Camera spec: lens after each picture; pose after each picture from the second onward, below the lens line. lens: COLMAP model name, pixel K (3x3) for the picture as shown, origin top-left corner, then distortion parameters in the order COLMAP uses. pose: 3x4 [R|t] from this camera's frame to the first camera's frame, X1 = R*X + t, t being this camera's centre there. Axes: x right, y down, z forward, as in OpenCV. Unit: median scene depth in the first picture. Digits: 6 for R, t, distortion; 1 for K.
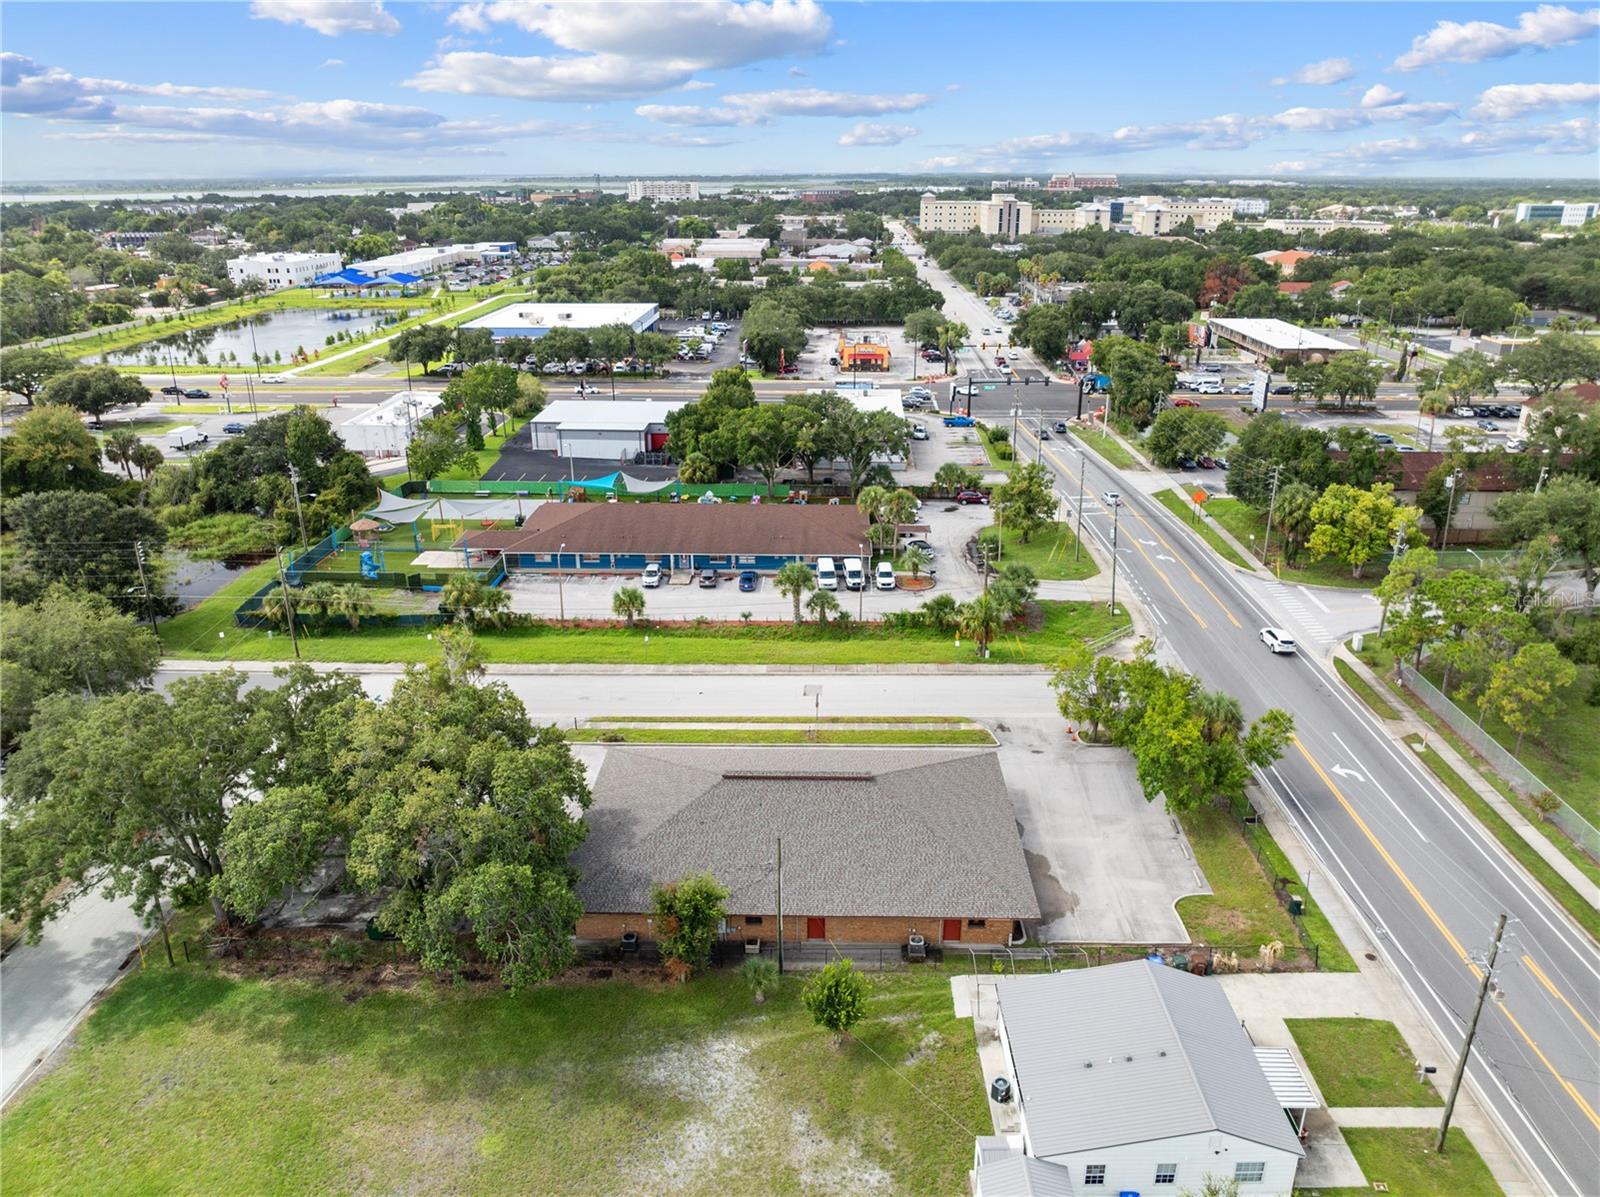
lens RADIAL K [[1126.0, 0, 810.0], [0, 1126.0, 599.5], [0, 0, 1]] dist [-0.038848, 0.005523]
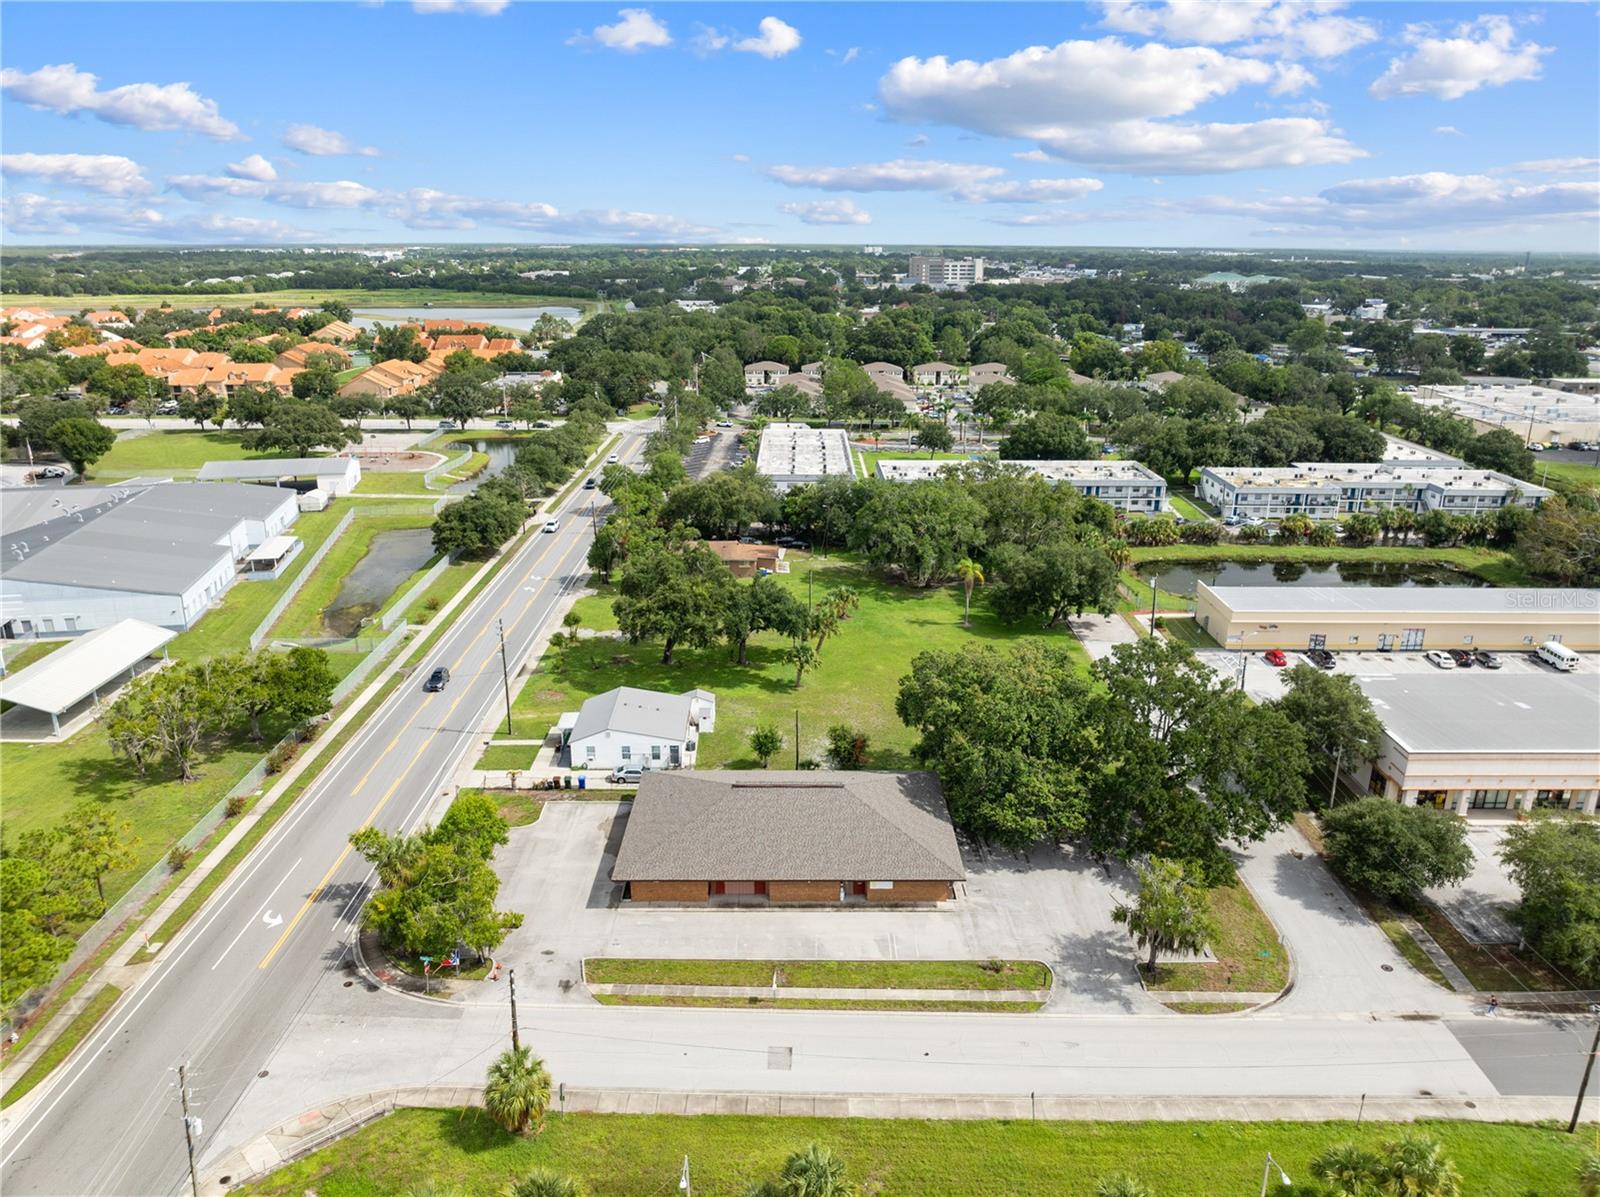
lens RADIAL K [[1126.0, 0, 806.5], [0, 1126.0, 601.1], [0, 0, 1]] dist [-0.038848, 0.005523]
pose [[-0.999583, 0.005866, -0.028284, 0.003645], [-0.013204, 0.778096, 0.628007, -0.553090], [0.025691, 0.628118, -0.777694, 1.218996]]
